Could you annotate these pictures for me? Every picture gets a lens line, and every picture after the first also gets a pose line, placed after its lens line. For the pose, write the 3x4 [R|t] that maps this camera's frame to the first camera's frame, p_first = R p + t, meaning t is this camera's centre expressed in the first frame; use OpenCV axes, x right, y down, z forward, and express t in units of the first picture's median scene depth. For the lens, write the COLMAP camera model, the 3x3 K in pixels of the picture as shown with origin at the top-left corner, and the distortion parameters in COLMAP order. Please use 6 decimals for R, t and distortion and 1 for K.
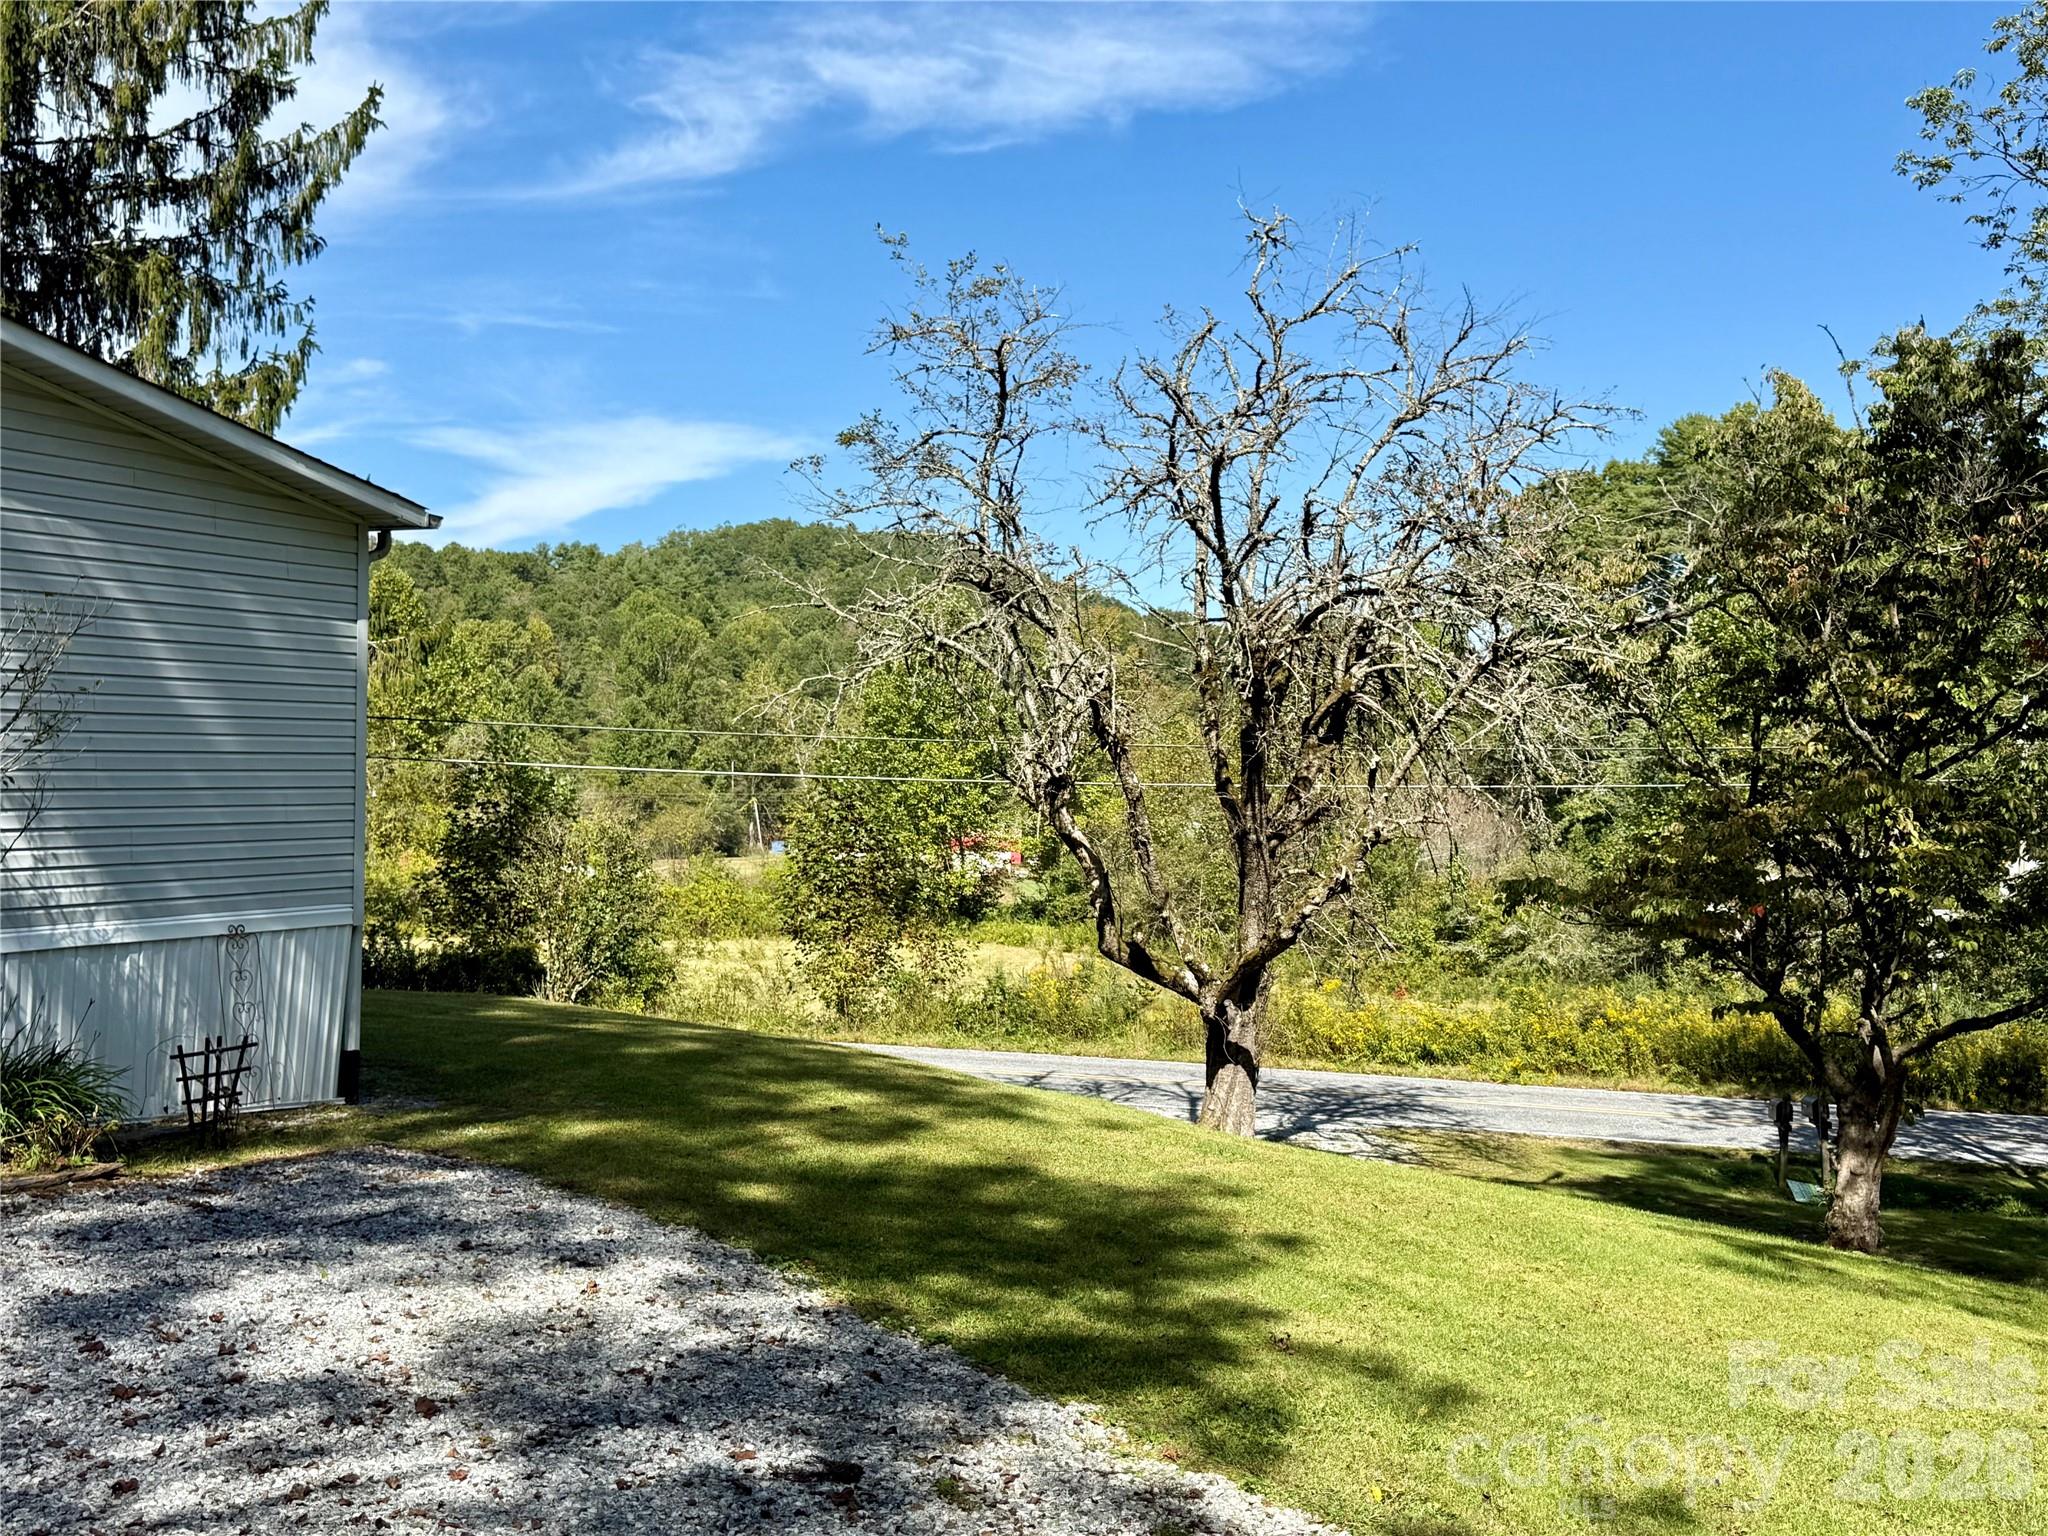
lens RADIAL K [[2110.8, 0, 1011.2], [0, 2110.8, 769.1], [0, 0, 1]] dist [0.030064, 0.000000]
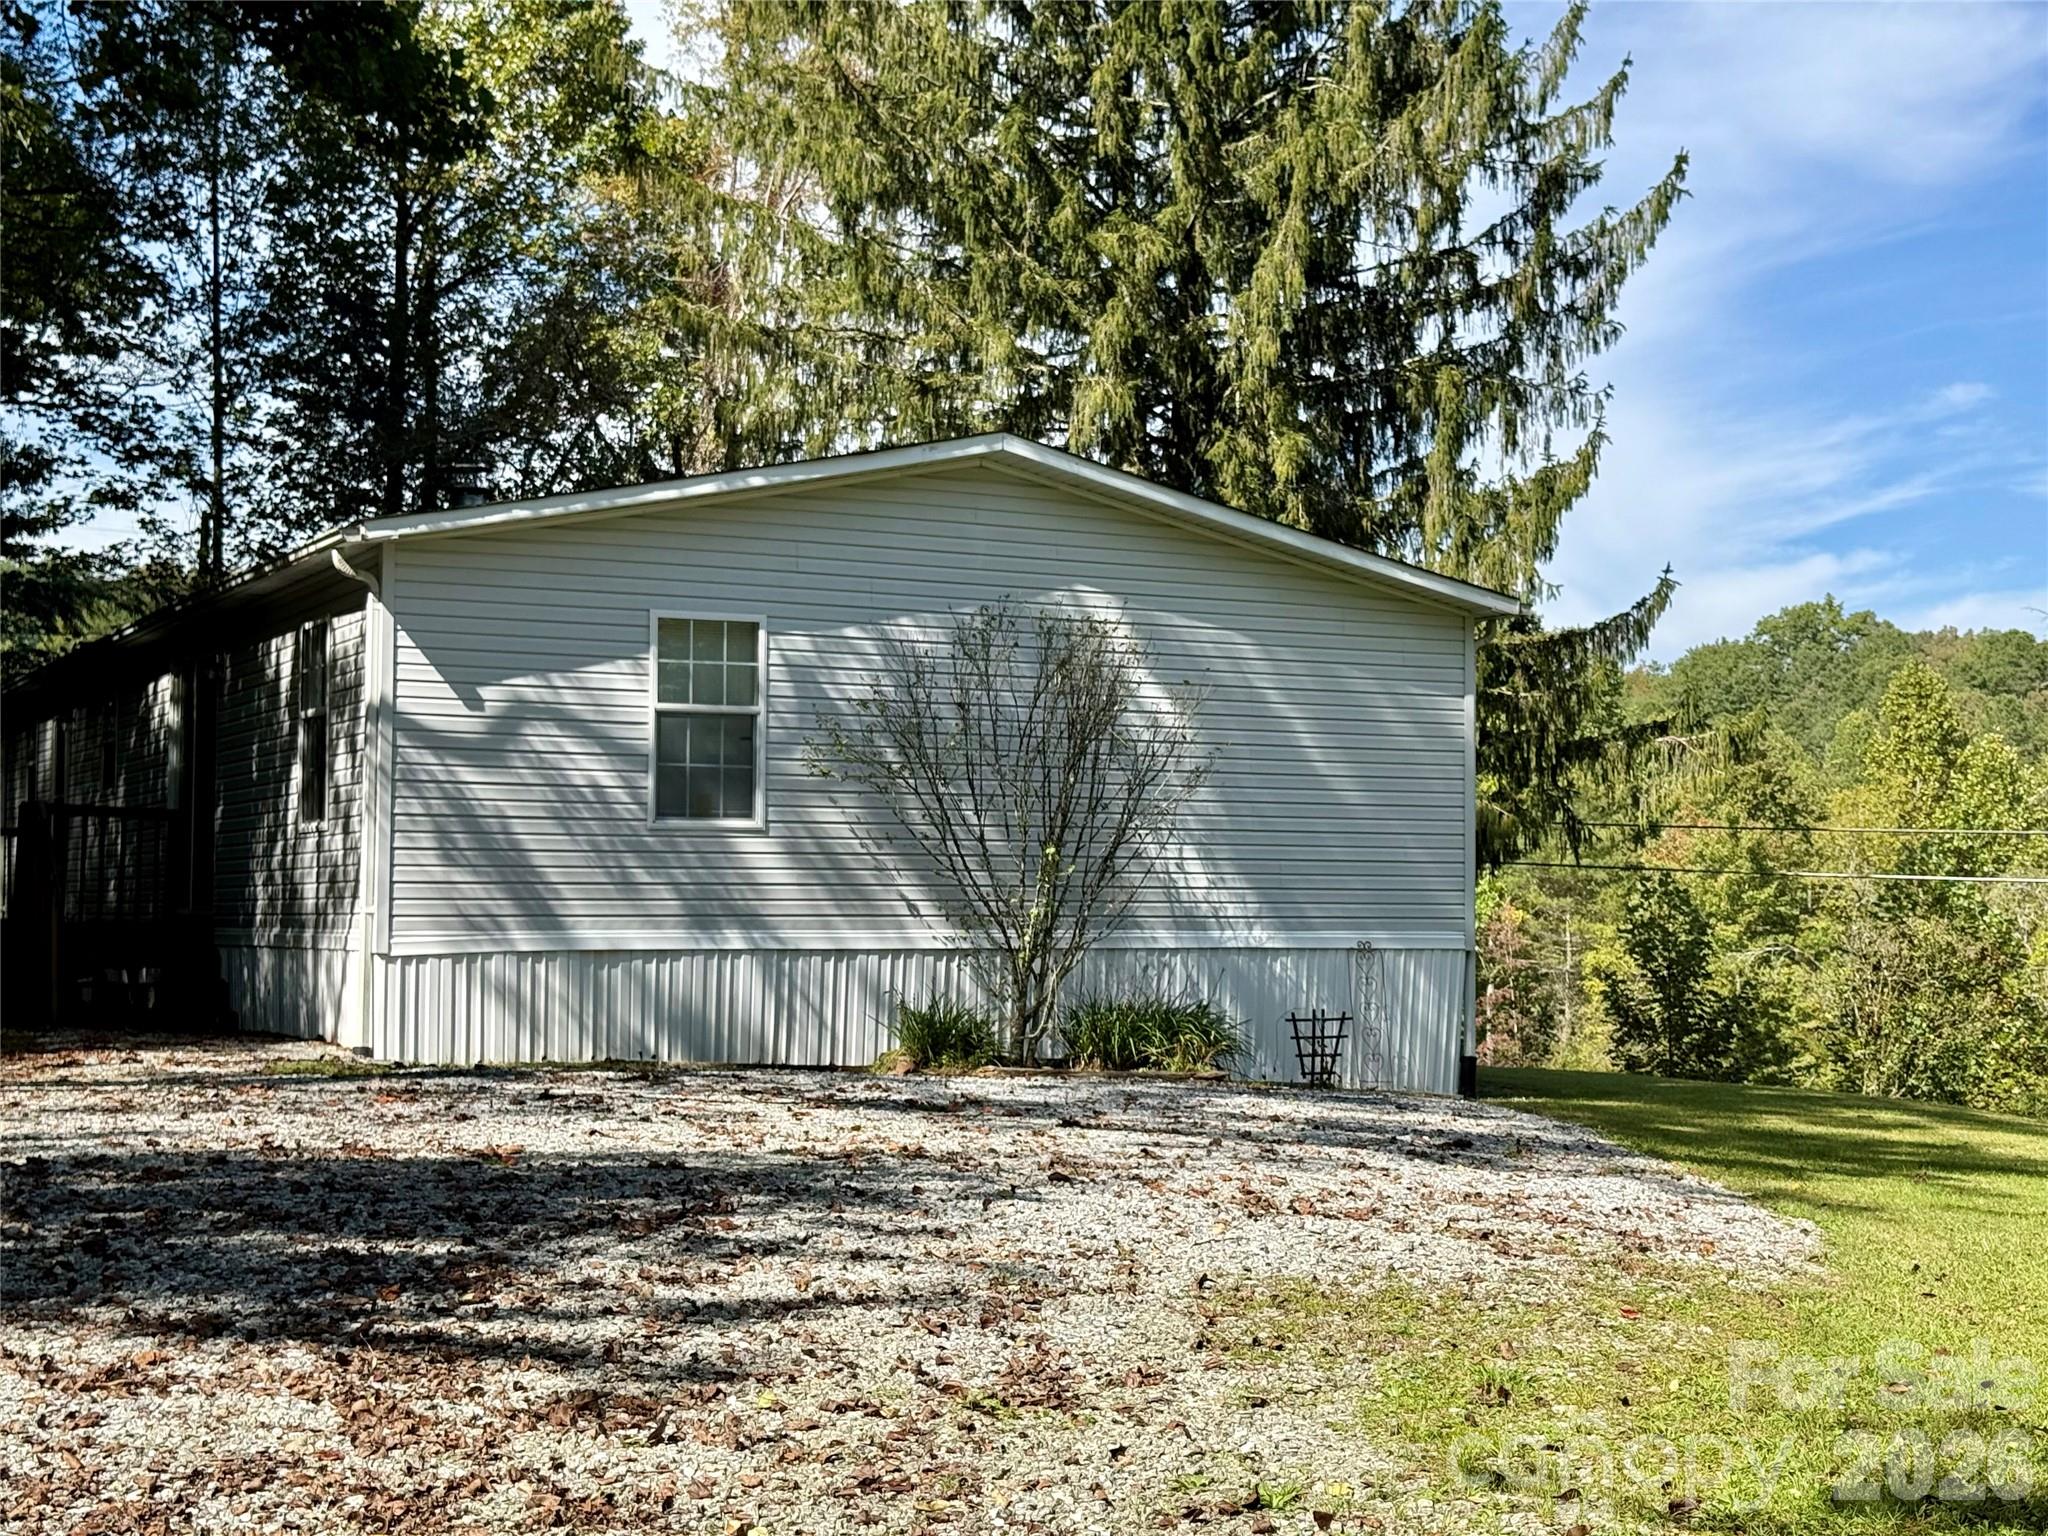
lens RADIAL K [[2875.2, 0, 1032.5], [0, 2875.2, 783.1], [0, 0, 1]] dist [0.127881, 0.000000]
pose [[0.823937, -0.038031, -0.565404, 0.192358], [0.006007, 0.998276, -0.058394, 0.033940], [0.566649, 0.044716, 0.822745, -0.227743]]
